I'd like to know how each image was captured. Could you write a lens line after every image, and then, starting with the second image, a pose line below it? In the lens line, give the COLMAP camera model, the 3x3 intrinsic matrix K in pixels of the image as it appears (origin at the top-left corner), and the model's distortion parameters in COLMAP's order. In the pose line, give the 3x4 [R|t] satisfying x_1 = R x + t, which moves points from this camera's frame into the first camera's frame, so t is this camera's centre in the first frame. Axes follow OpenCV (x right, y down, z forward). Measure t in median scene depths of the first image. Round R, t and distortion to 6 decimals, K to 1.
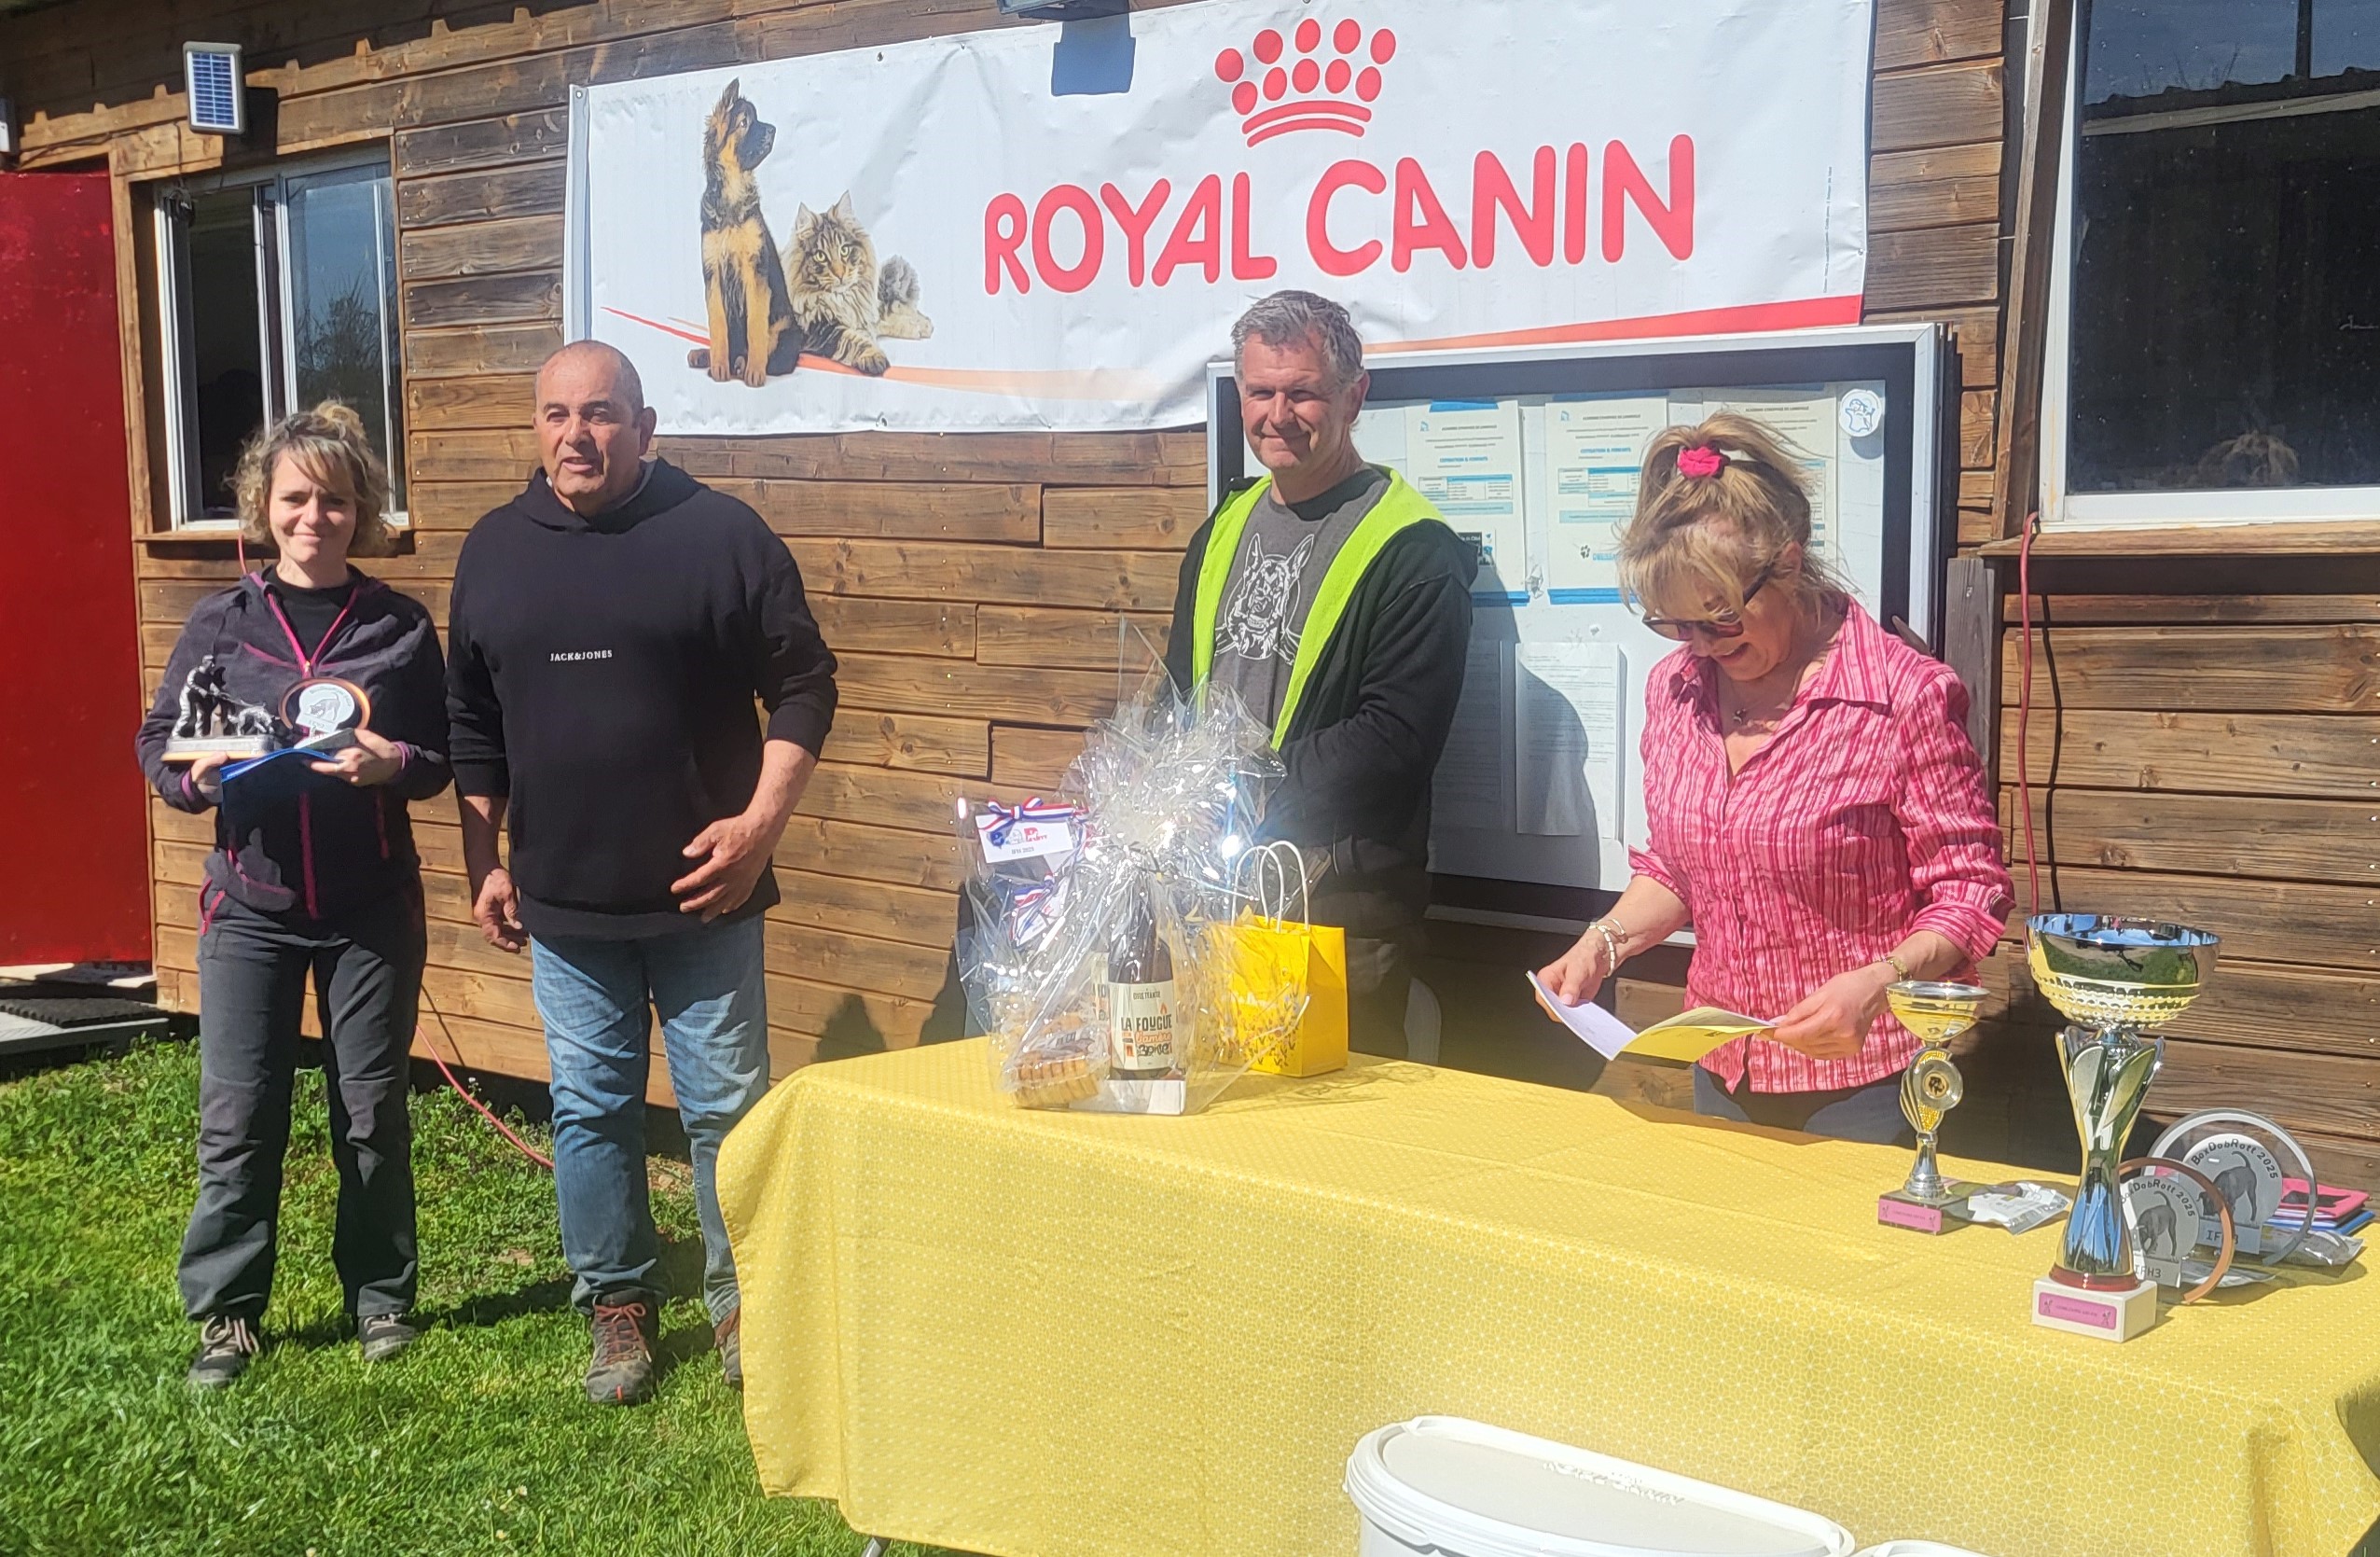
lens RADIAL K [[2844.8, 0, 1087.6], [0, 2844.8, 841.3], [0, 0, 1]] dist [0.049122, 0.000000]
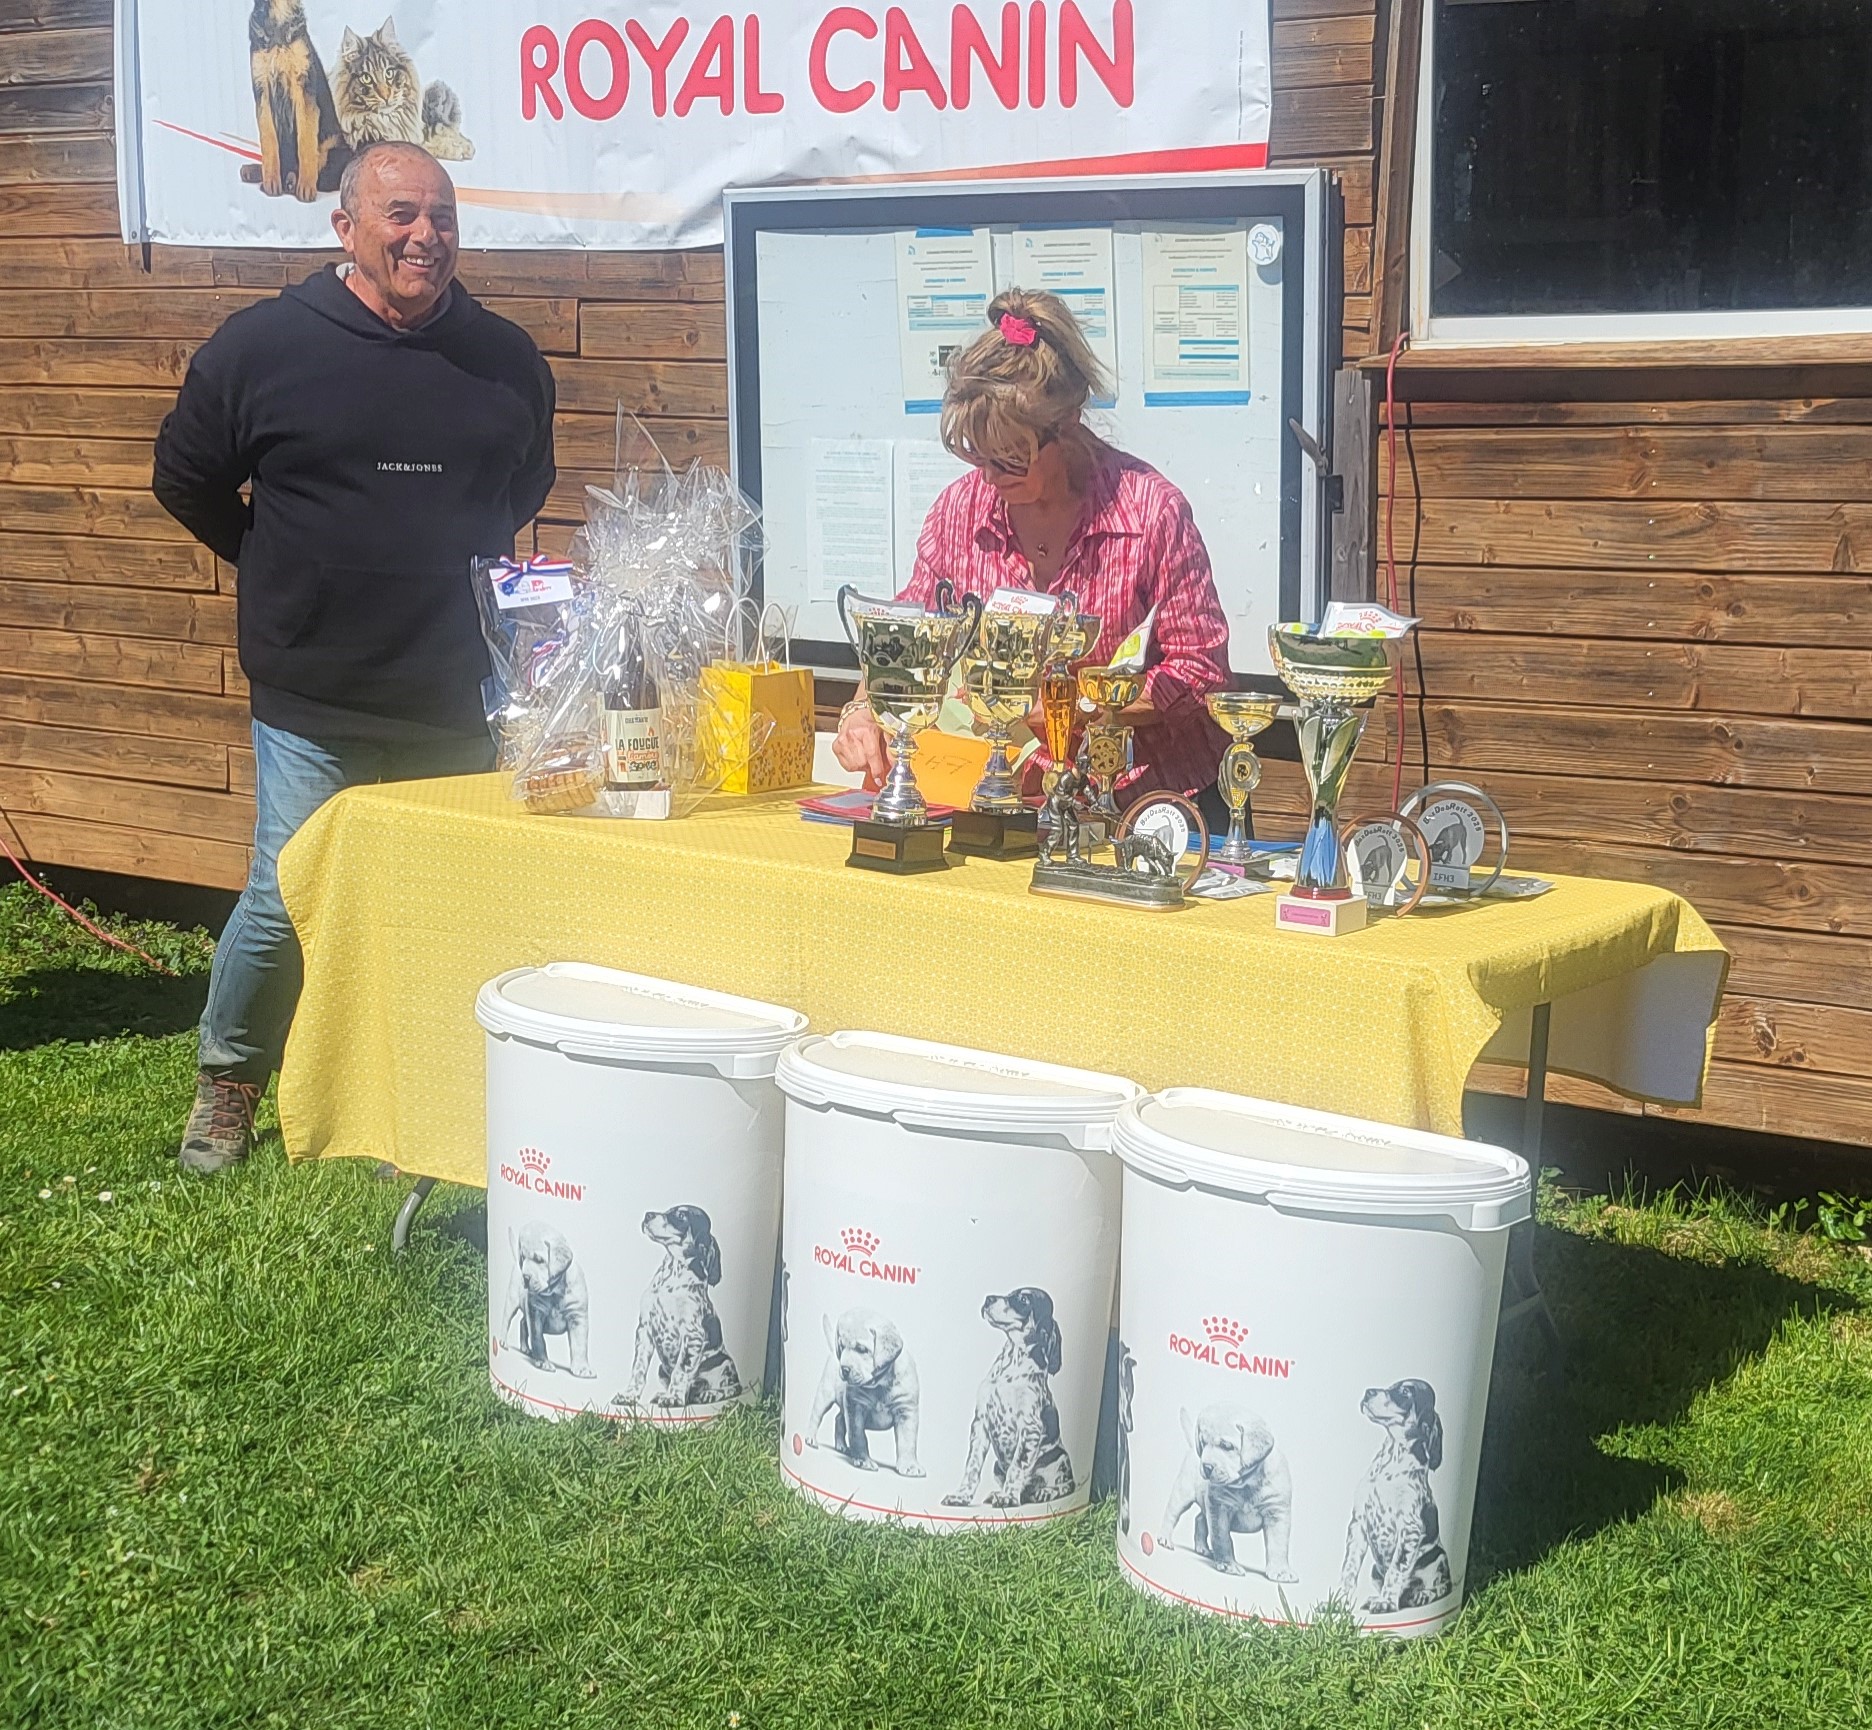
lens RADIAL K [[3070.7, 0, 1142.3], [0, 3070.7, 914.7], [0, 0, 1]] dist [0.049160, 0.000000]
pose [[0.991067, -0.009658, 0.133018, 0.041333], [0.001430, 0.998087, 0.061813, 0.039504], [-0.133361, -0.061071, 0.989184, -0.221369]]
